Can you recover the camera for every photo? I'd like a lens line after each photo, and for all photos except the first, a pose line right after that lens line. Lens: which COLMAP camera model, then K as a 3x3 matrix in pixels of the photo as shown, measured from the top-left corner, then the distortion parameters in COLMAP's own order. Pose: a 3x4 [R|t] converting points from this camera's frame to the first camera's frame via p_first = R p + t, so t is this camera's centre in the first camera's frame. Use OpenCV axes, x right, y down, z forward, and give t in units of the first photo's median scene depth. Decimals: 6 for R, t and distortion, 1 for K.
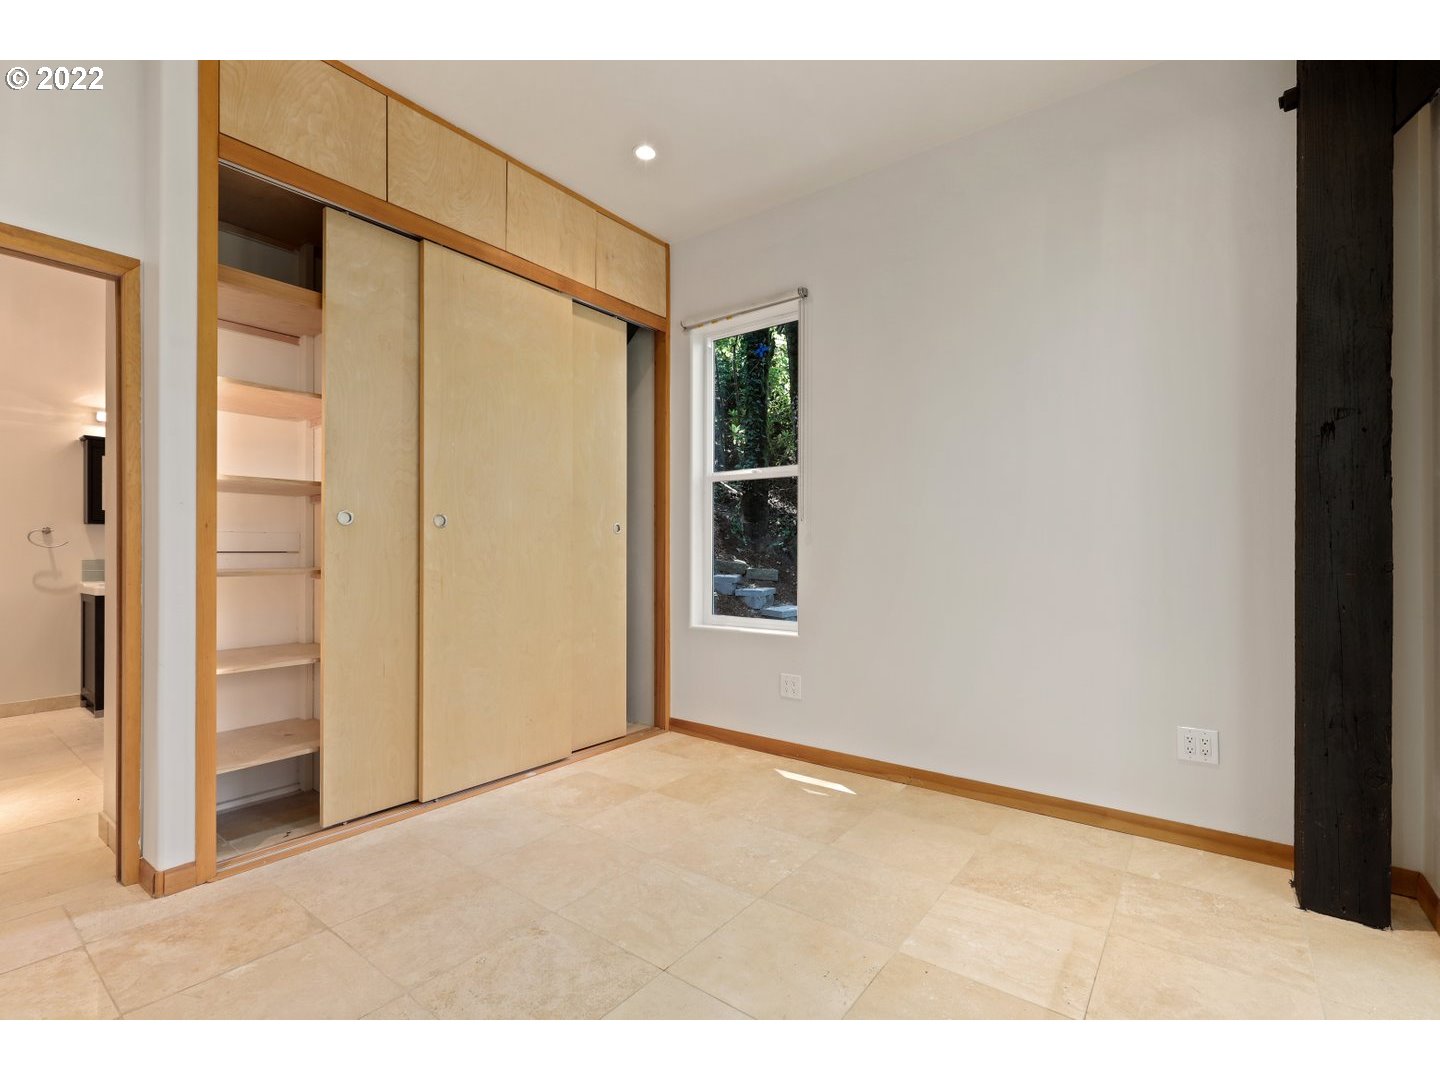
lens RADIAL K [[654.7, 0, 718.9], [0, 654.7, 544.7], [0, 0, 1]] dist [0.002381, -0.000125]
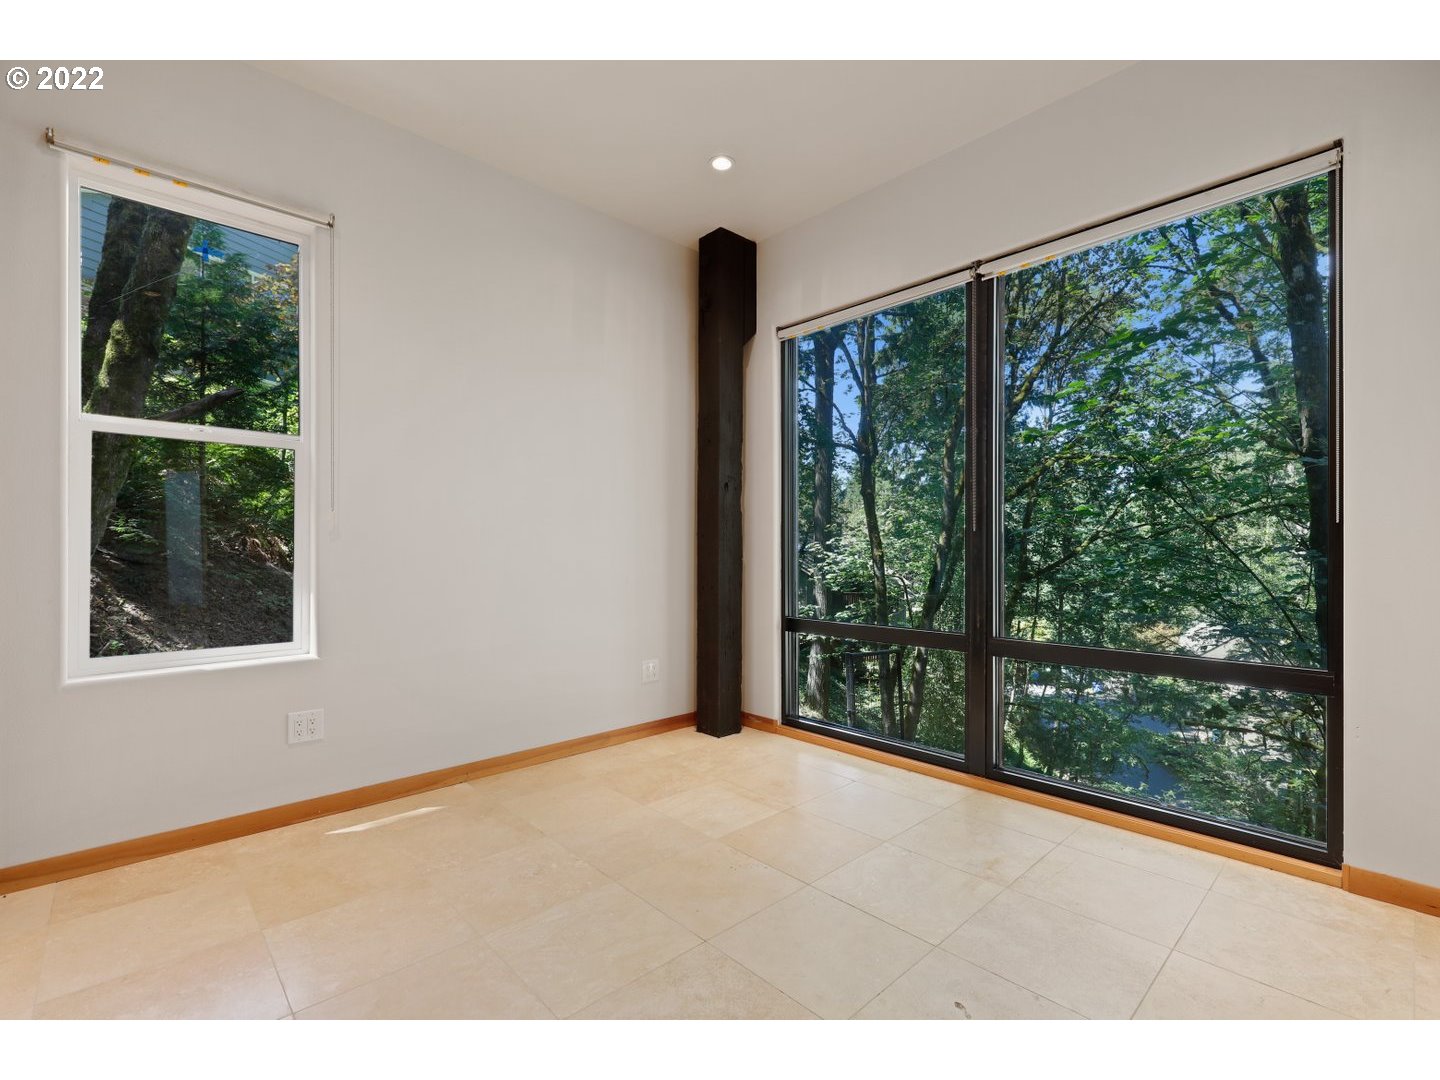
lens RADIAL K [[654.7, 0, 721.8], [0, 654.7, 546.8], [0, 0, 1]] dist [0.002381, -0.000125]
pose [[0.167975, 0.001212, 0.985791, -0.855567], [-0.006802, 0.999977, -0.000070, 0.005990], [-0.985768, -0.006694, 0.167979, 0.604878]]
